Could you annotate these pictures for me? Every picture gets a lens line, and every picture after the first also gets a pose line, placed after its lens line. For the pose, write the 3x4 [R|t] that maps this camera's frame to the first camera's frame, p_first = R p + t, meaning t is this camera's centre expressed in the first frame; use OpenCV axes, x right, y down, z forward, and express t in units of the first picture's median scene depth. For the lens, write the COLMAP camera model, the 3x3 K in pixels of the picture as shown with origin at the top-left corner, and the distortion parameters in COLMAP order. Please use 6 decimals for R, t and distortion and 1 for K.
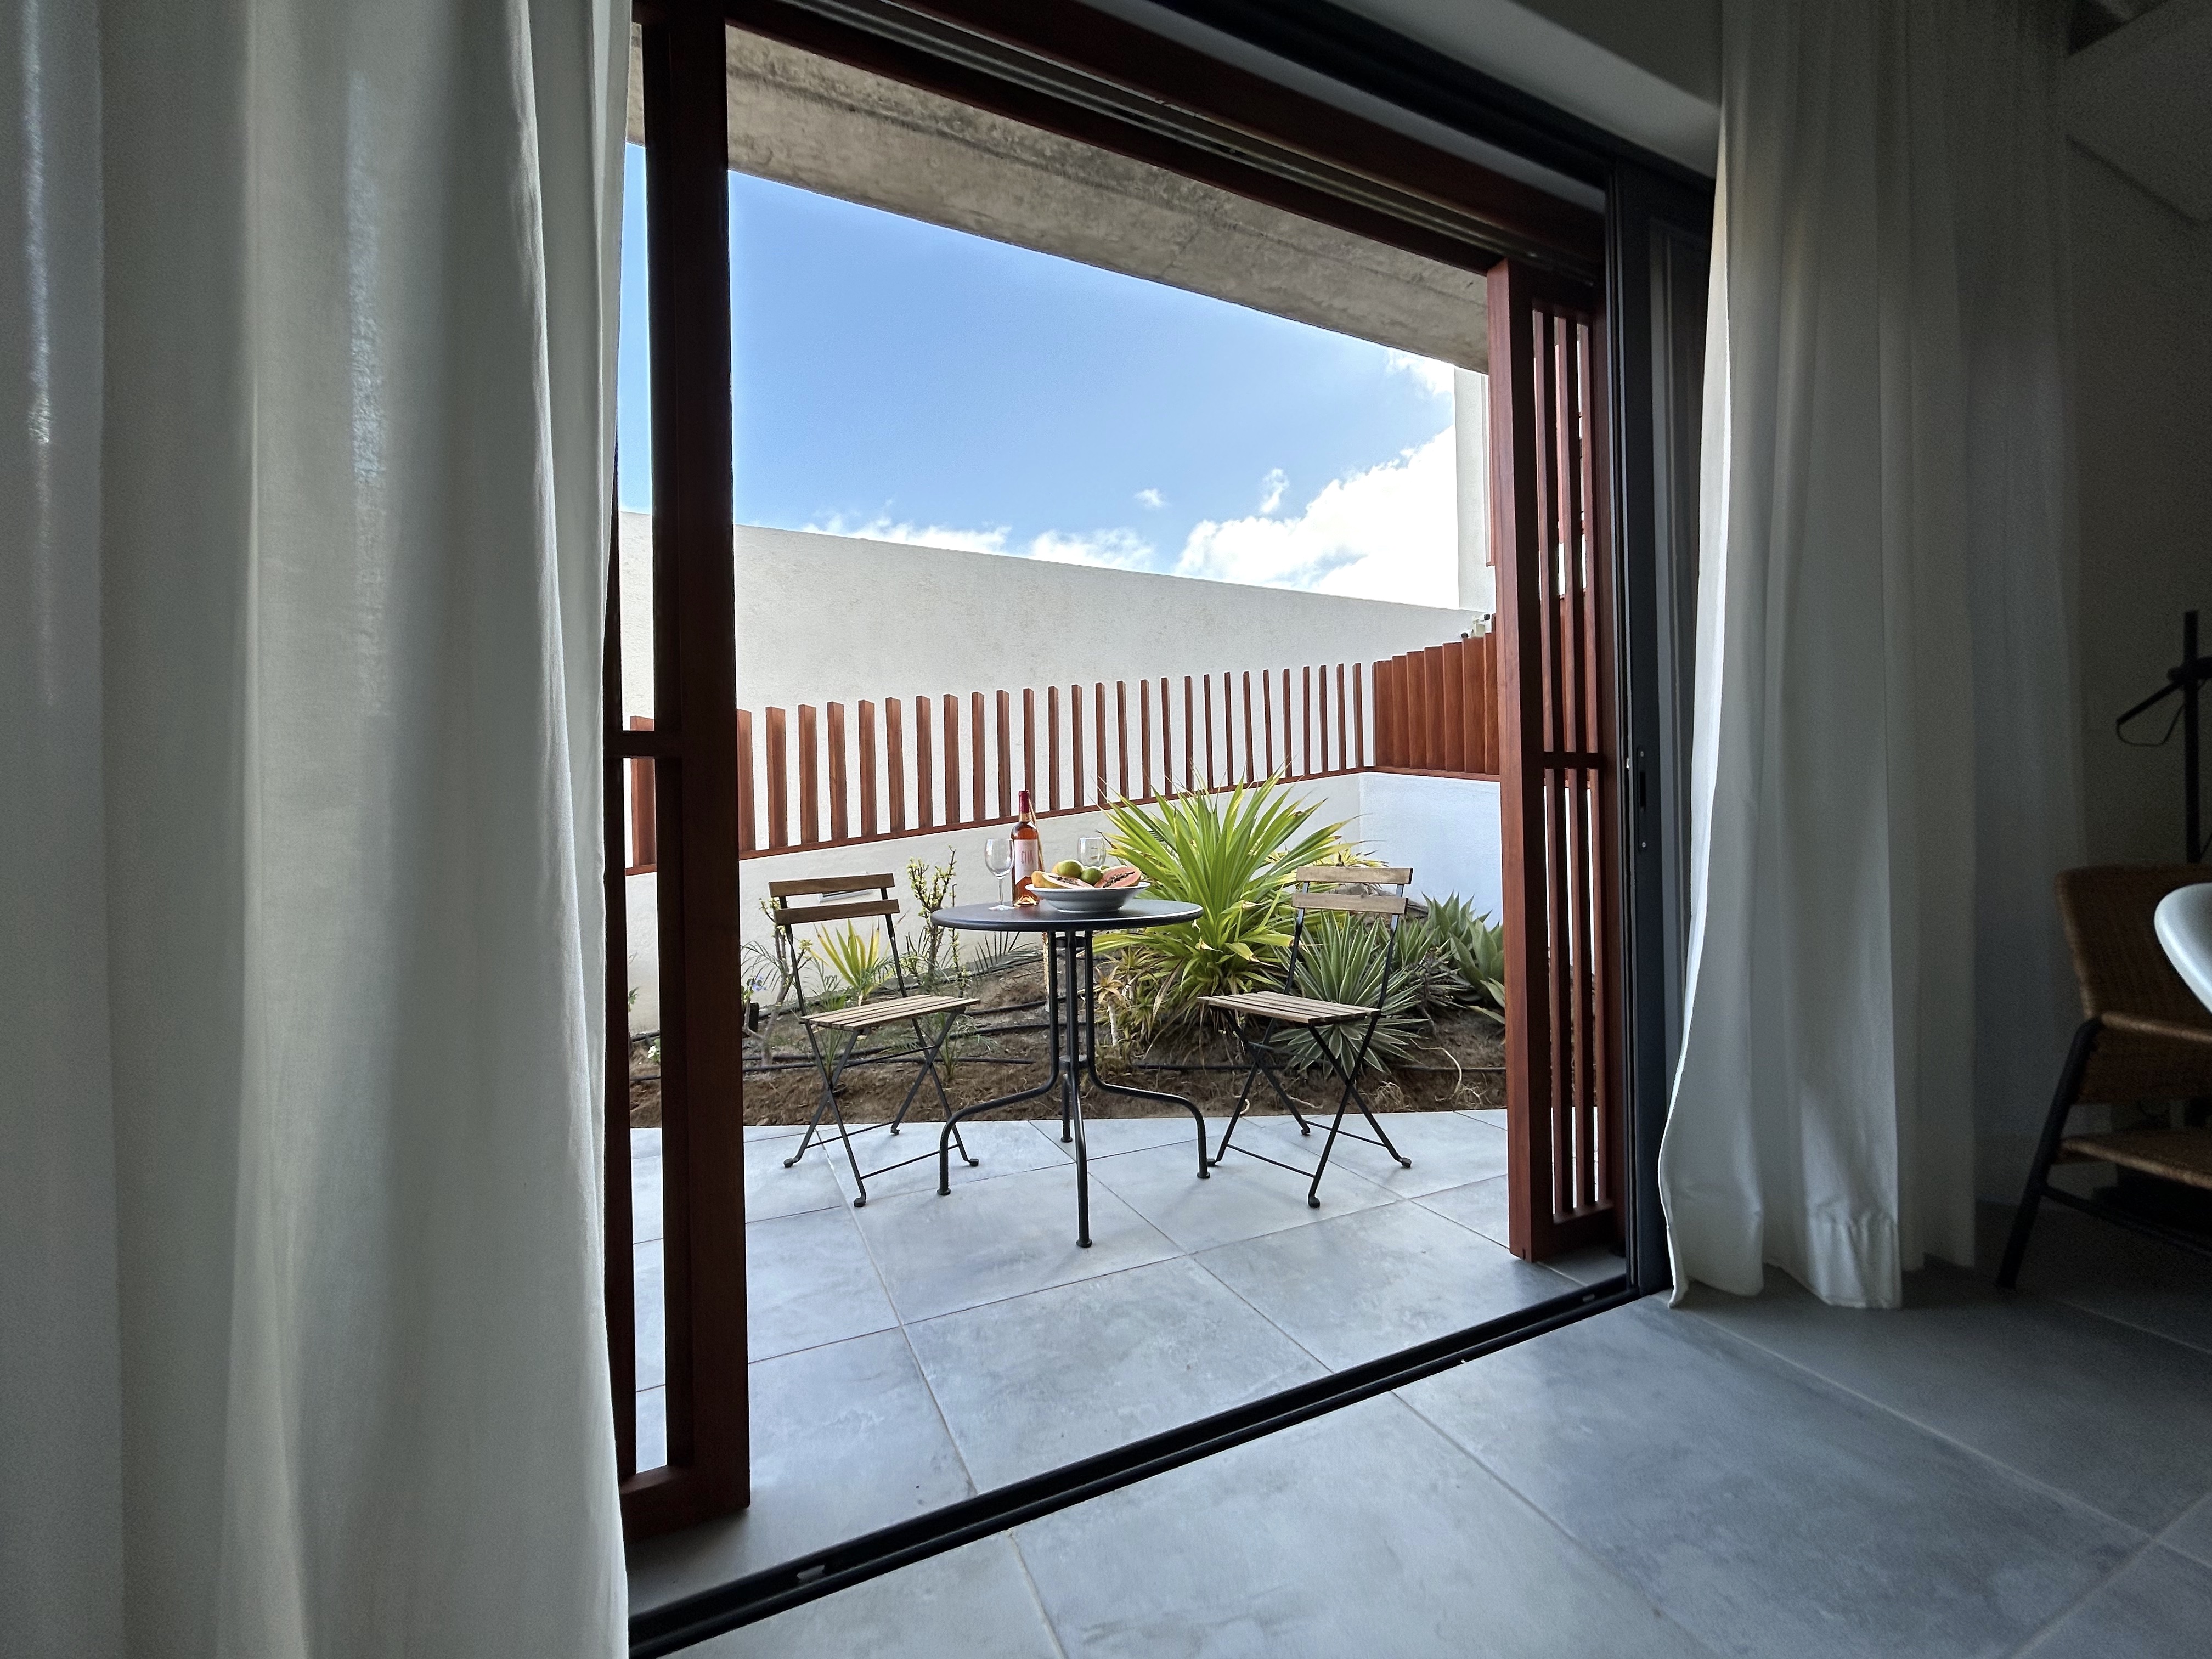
lens RADIAL K [[893.2, 0, 1106.0], [0, 893.2, 829.5], [0, 0, 1]] dist [-0.000285, -0.000012]
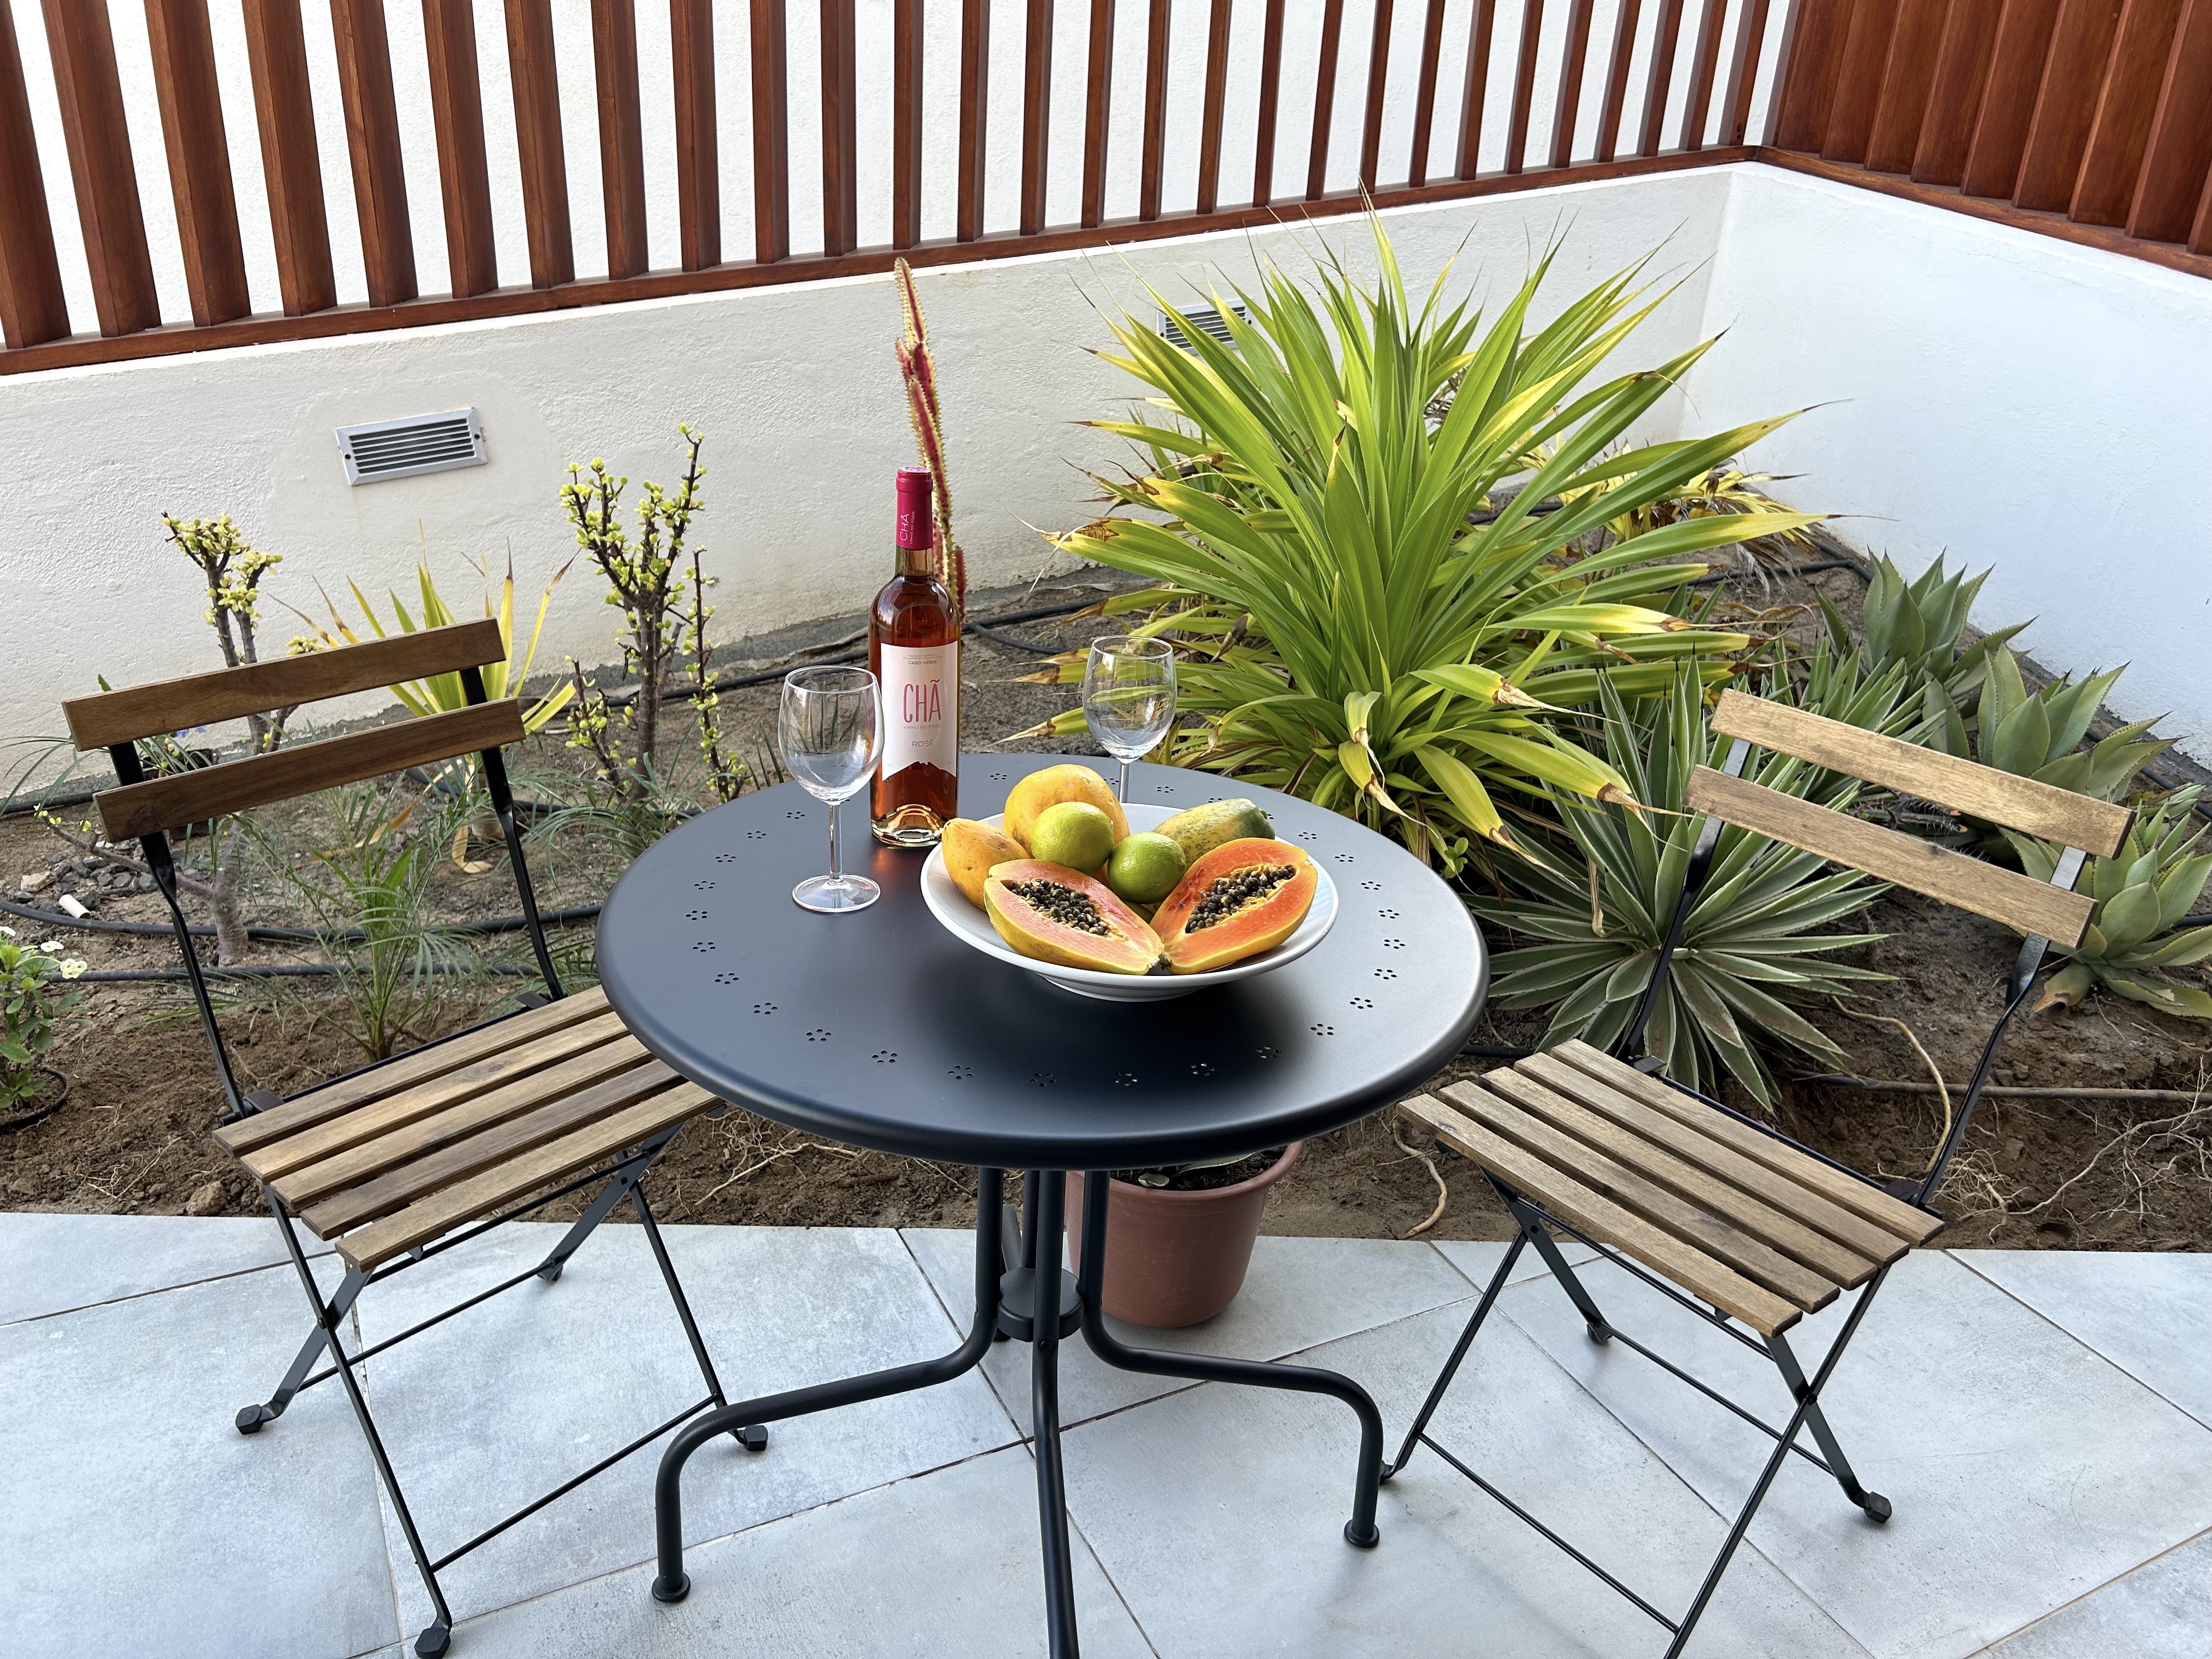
lens RADIAL K [[1675.1, 0, 1106.0], [0, 1675.1, 829.5], [0, 0, 1]] dist [0.025247, -0.000256]
pose [[0.996501, 0.054525, 0.063349, -0.046362], [-0.075322, 0.914356, 0.397845, -0.125004], [-0.036231, -0.401224, 0.915263, 0.350035]]
